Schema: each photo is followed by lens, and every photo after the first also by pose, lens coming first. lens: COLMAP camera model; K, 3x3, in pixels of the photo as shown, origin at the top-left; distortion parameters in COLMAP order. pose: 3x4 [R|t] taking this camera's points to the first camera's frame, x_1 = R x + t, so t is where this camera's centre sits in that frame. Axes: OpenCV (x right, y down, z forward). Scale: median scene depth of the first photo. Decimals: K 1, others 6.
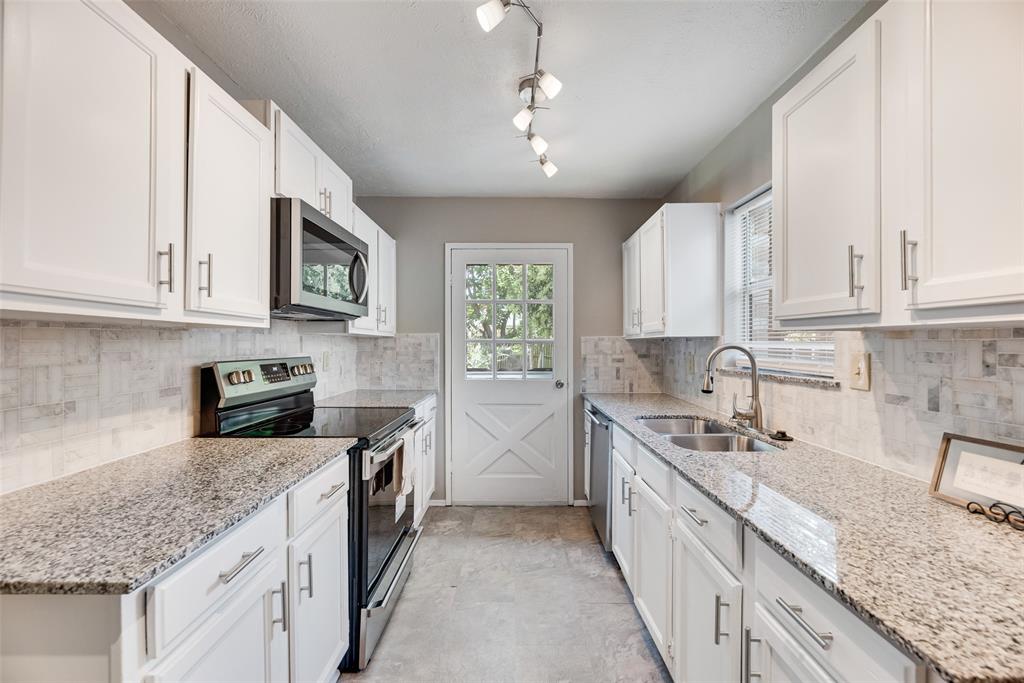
lens RADIAL K [[416.2, 0, 511.3], [0, 416.2, 342.0], [0, 0, 1]] dist [0.000847, 0.000059]
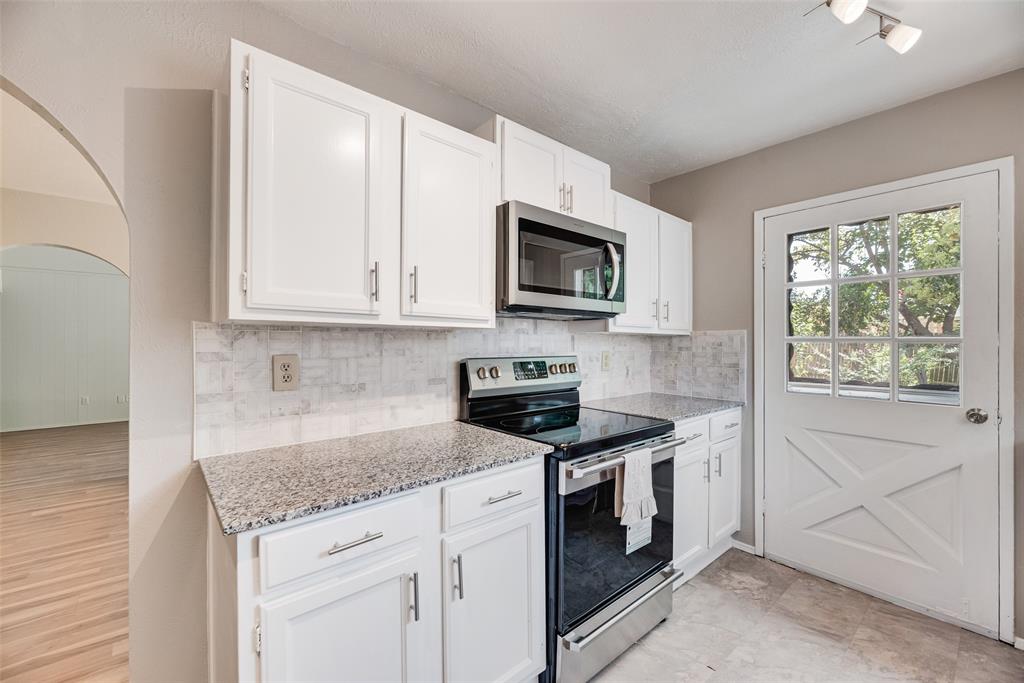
lens RADIAL K [[416.2, 0, 512.2], [0, 416.2, 343.1], [0, 0, 1]] dist [0.000847, 0.000059]
pose [[0.659653, 0.002258, -0.751567, 0.252789], [0.000891, 0.999992, 0.003786, 0.000422], [0.751570, -0.003168, 0.659646, 0.324593]]
